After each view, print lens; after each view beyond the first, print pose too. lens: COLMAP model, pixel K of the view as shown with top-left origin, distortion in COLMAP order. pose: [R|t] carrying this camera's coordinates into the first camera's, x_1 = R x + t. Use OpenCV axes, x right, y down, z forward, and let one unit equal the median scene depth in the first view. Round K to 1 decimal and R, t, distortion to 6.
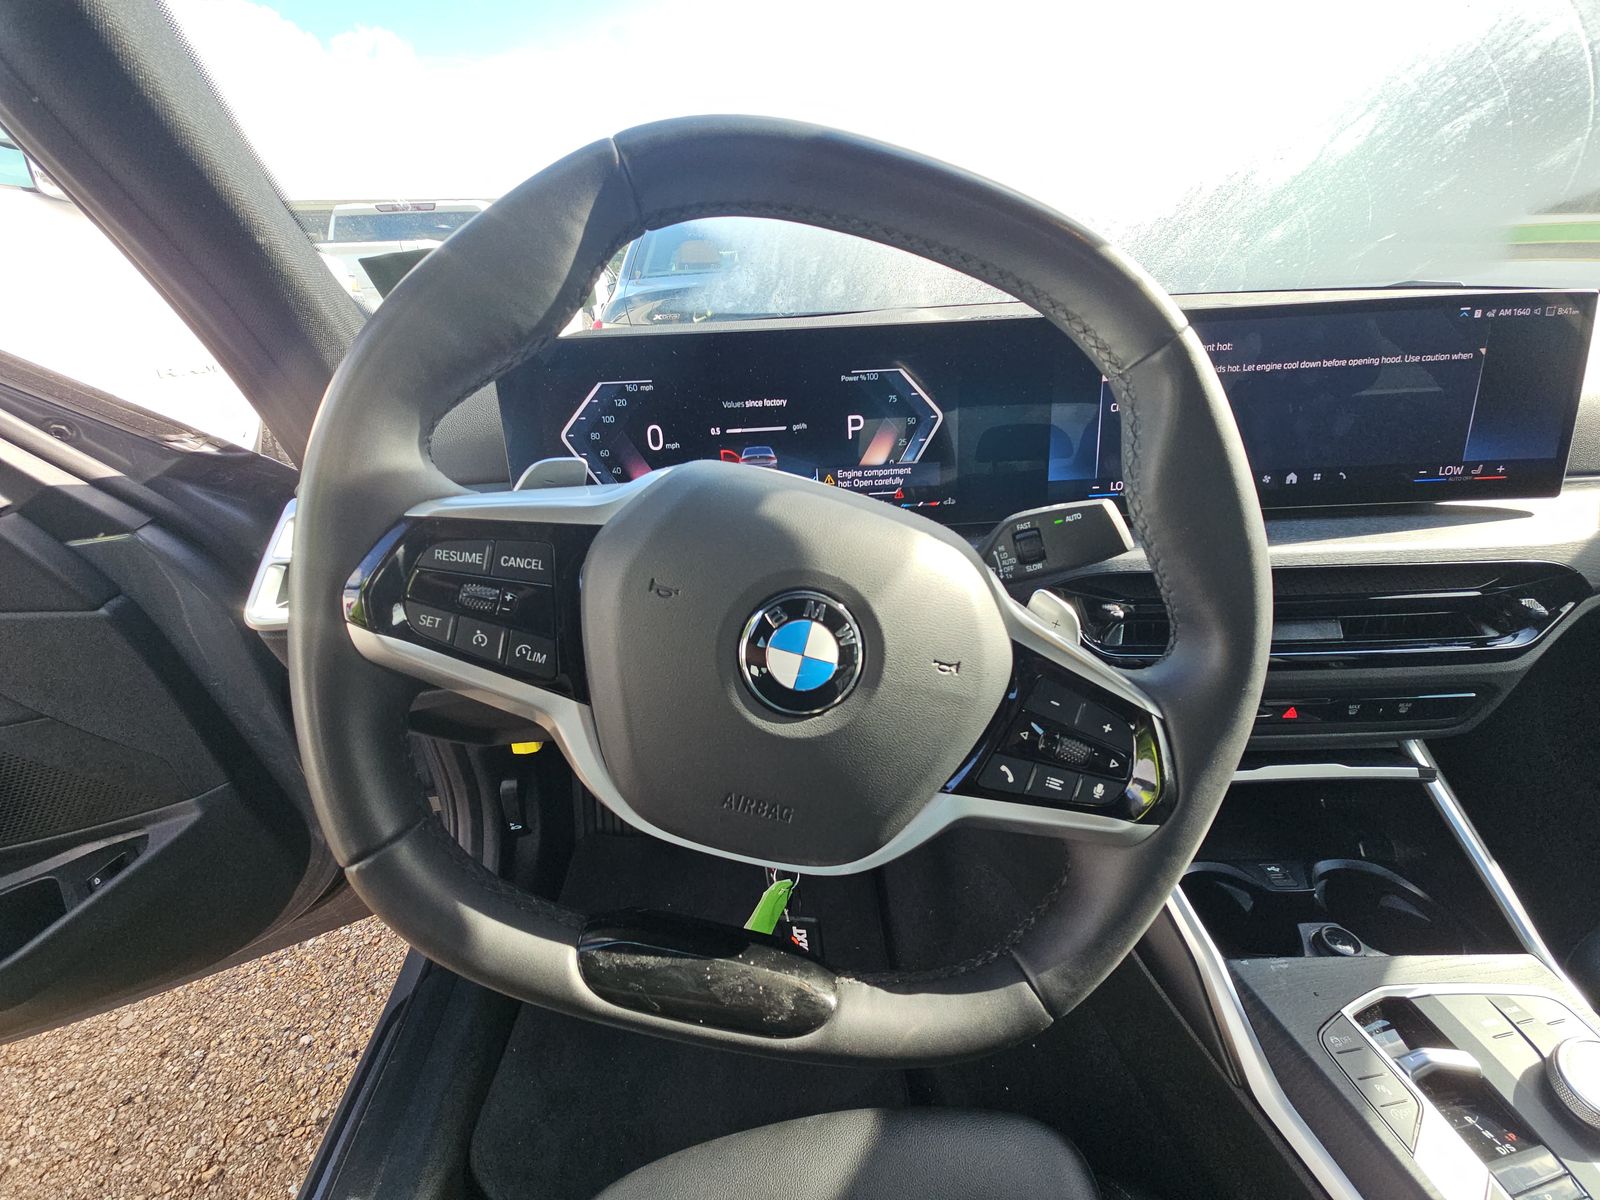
lens RADIAL K [[641.6, 0, 791.0], [0, 641.6, 599.4], [0, 0, 1]] dist [-0.002016, -0.005144]
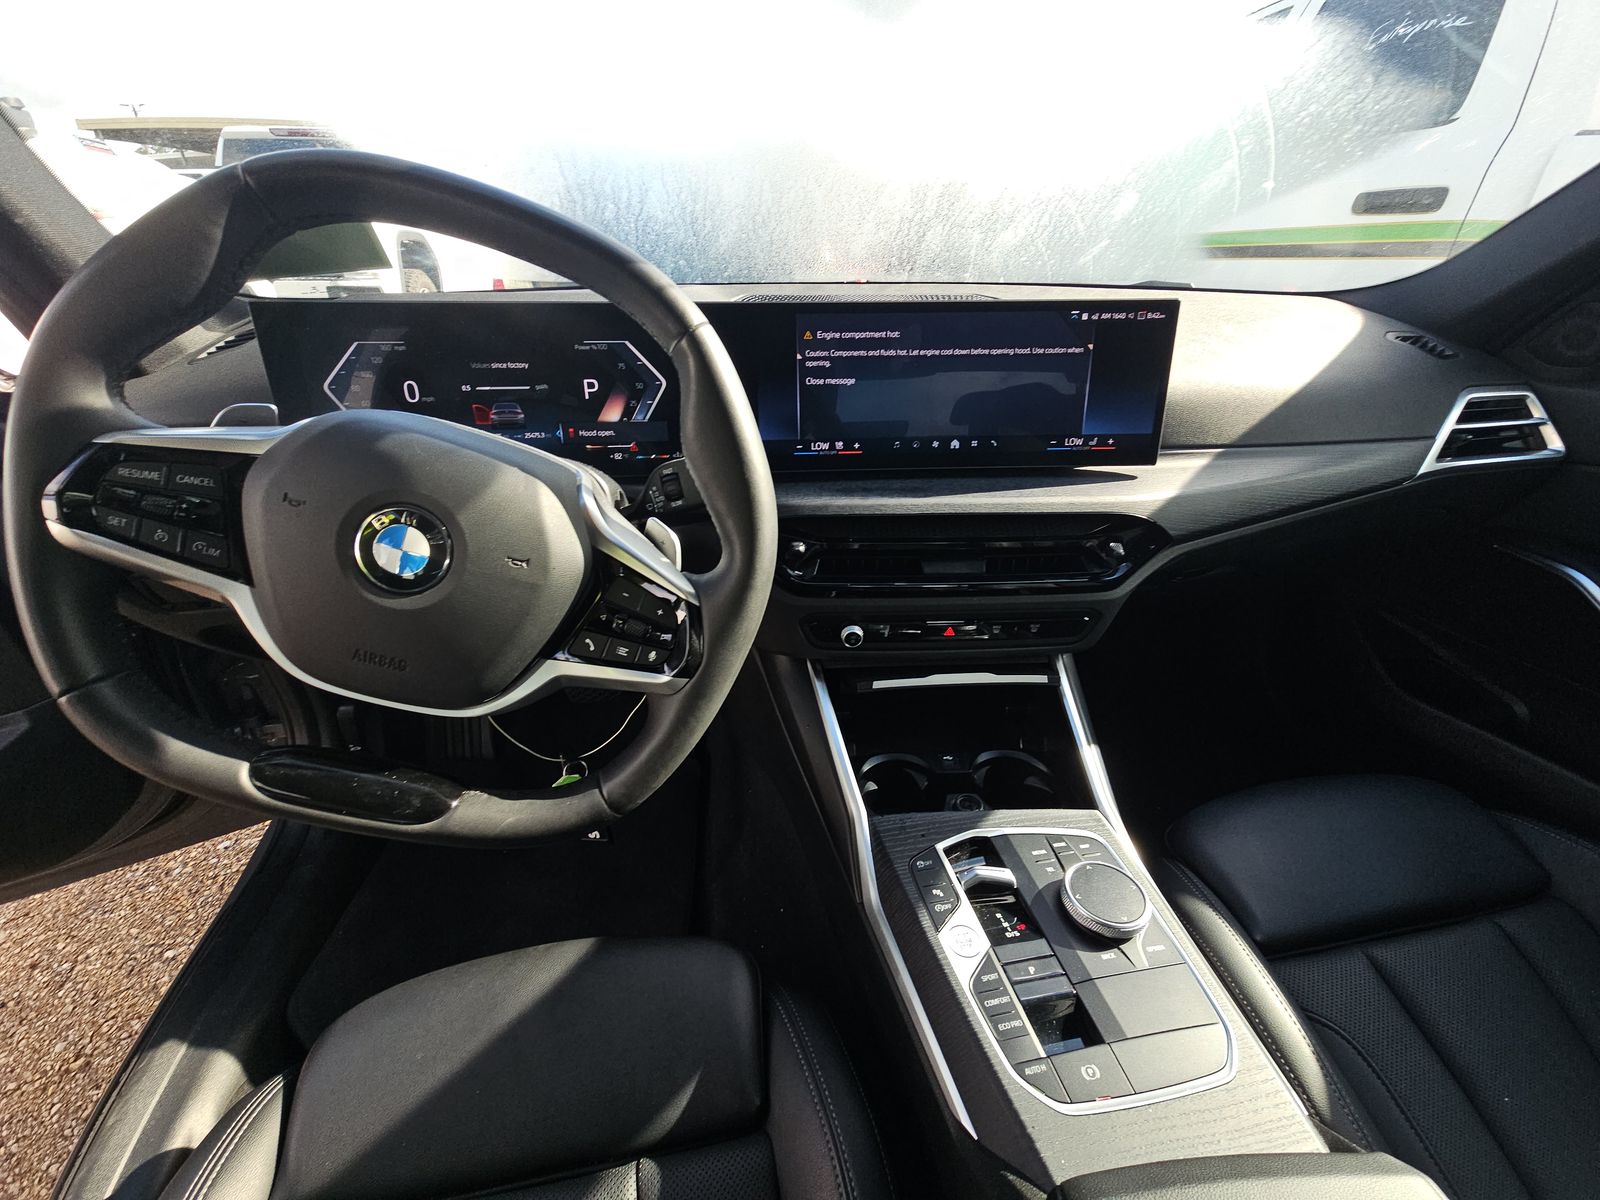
lens RADIAL K [[641.6, 0, 806.2], [0, 641.6, 607.4], [0, 0, 1]] dist [-0.002016, -0.005144]
pose [[0.996028, 0.010139, 0.088463, 0.420923], [-0.015666, 0.997952, 0.062011, 0.059906], [-0.087653, -0.063151, 0.994147, -0.261290]]
